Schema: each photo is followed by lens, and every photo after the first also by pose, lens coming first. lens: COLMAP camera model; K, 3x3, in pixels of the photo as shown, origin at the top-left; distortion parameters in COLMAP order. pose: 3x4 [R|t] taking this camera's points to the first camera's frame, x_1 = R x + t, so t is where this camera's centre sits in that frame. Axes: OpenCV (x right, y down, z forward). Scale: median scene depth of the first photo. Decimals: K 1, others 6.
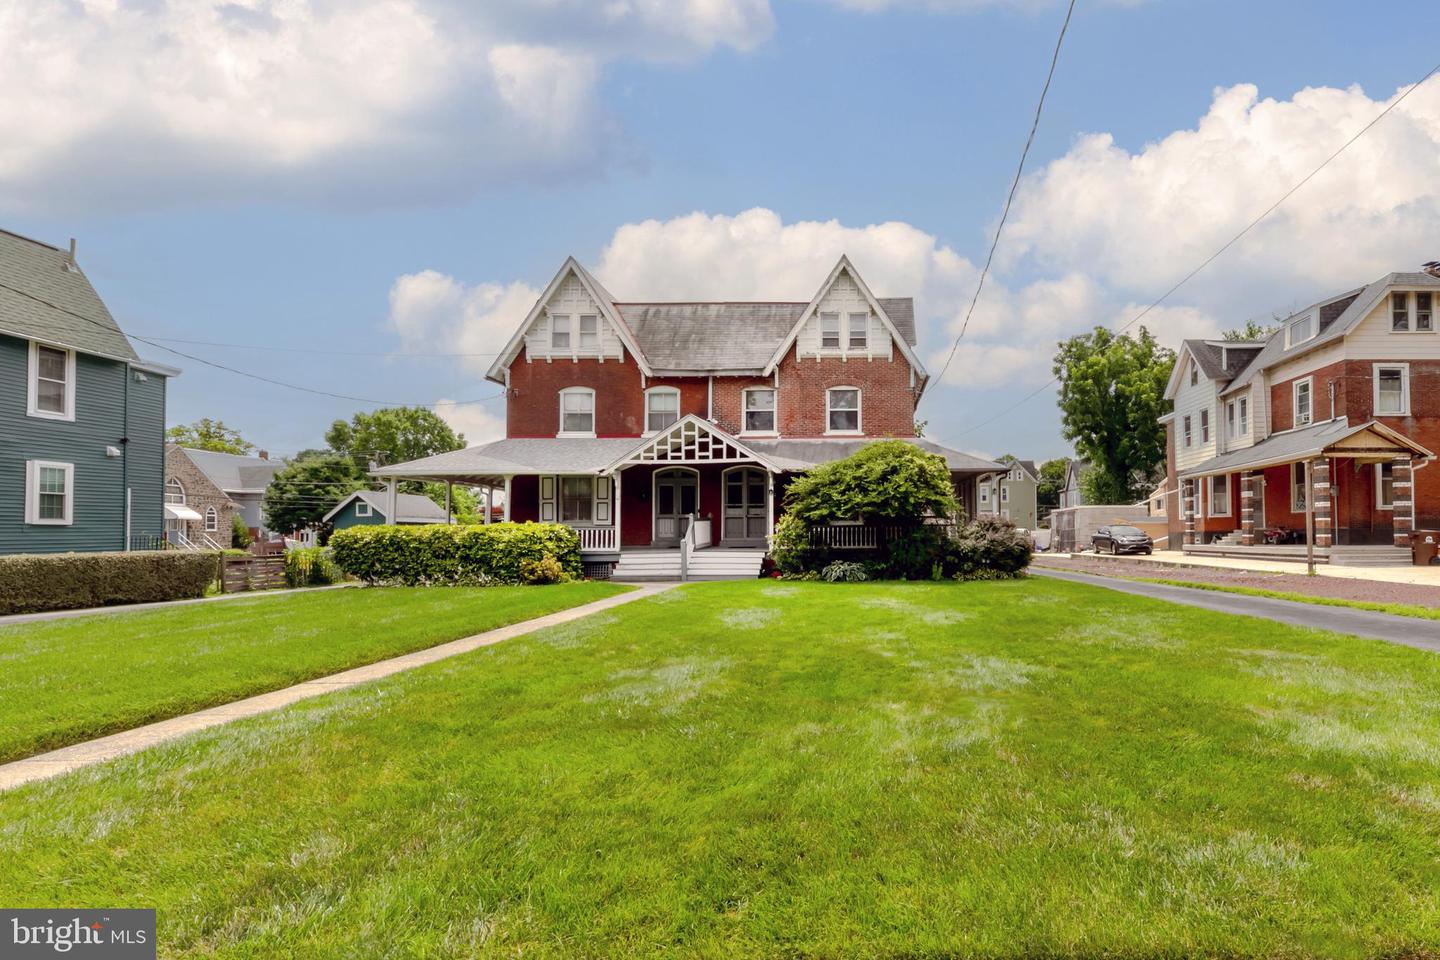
lens RADIAL K [[710.4, 0, 790.7], [0, 710.4, 487.8], [0, 0, 1]] dist [0.002930, -0.000139]
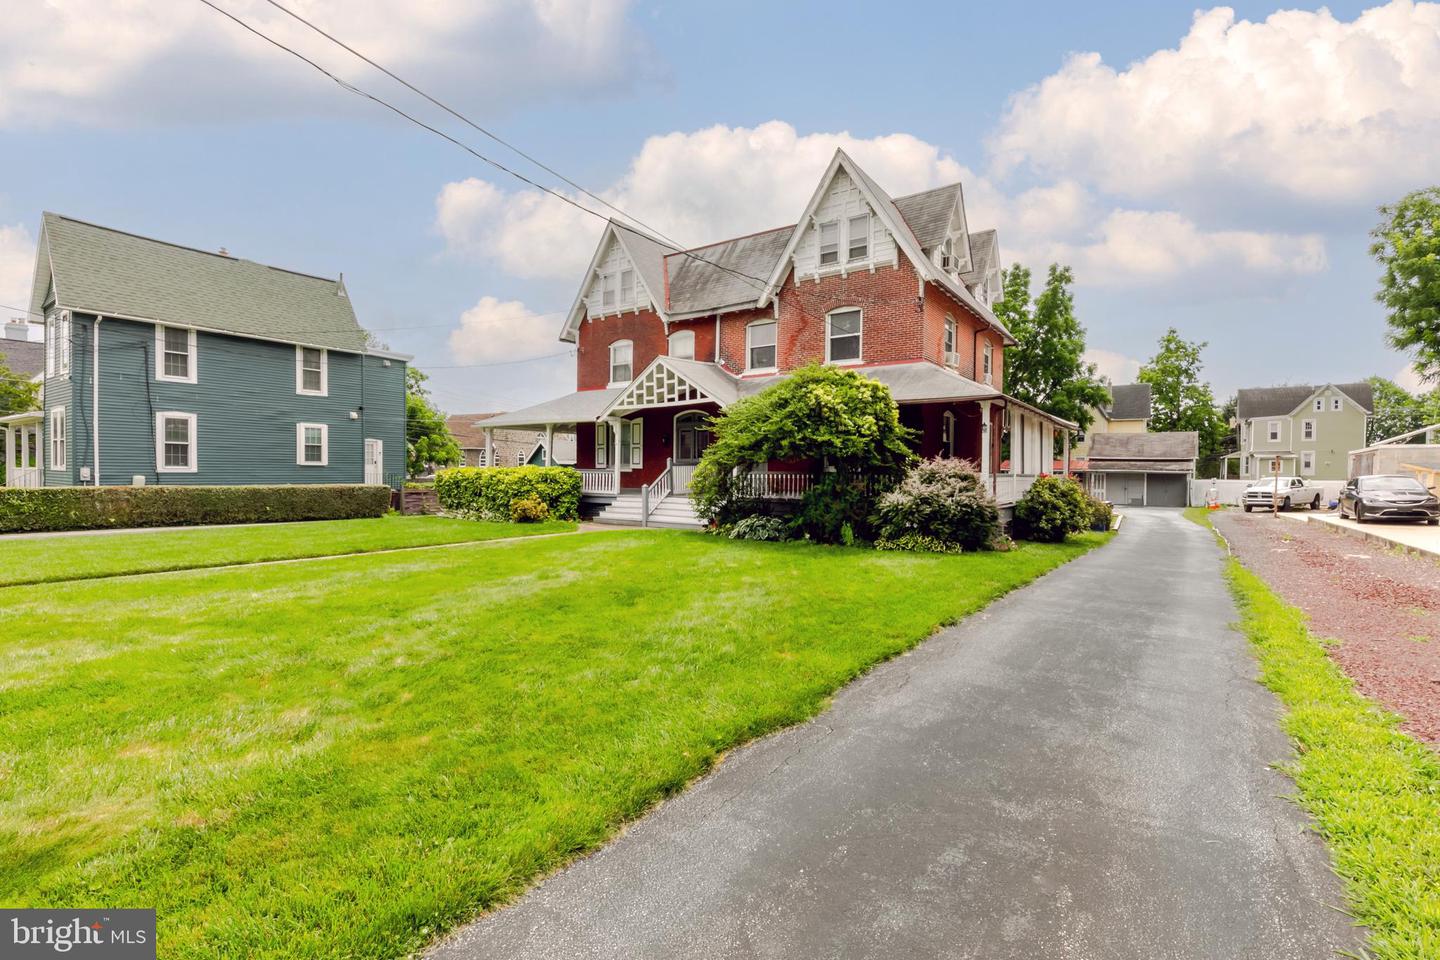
lens RADIAL K [[623.5, 0, 757.6], [0, 623.5, 463.0], [0, 0, 1]] dist [0.007581, 0.000031]
pose [[0.845167, 0.005043, -0.534479, 0.388659], [0.020563, 0.998908, 0.041941, 0.008737], [0.534107, -0.046438, 0.844141, 0.311120]]
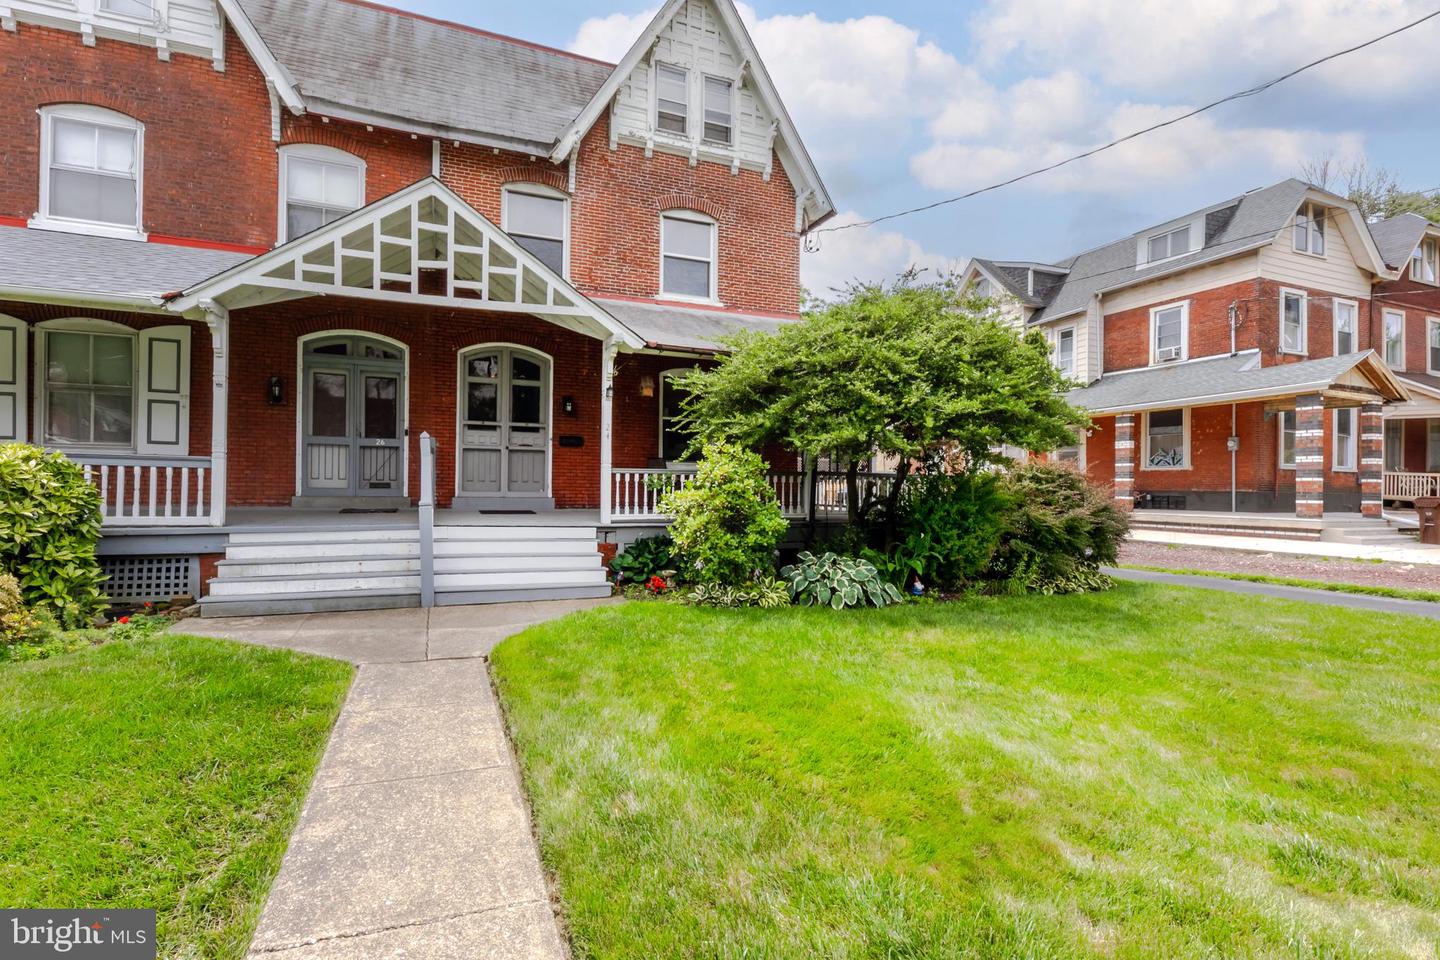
lens RADIAL K [[630.9, 0, 569.8], [0, 630.9, 474.0], [0, 0, 1]] dist [0.011923, -0.006982]
pose [[0.937951, 0.023965, 0.345940, -0.170939], [-0.041482, 0.998200, 0.043320, 0.037368], [-0.344279, -0.054983, 0.937256, 0.577747]]
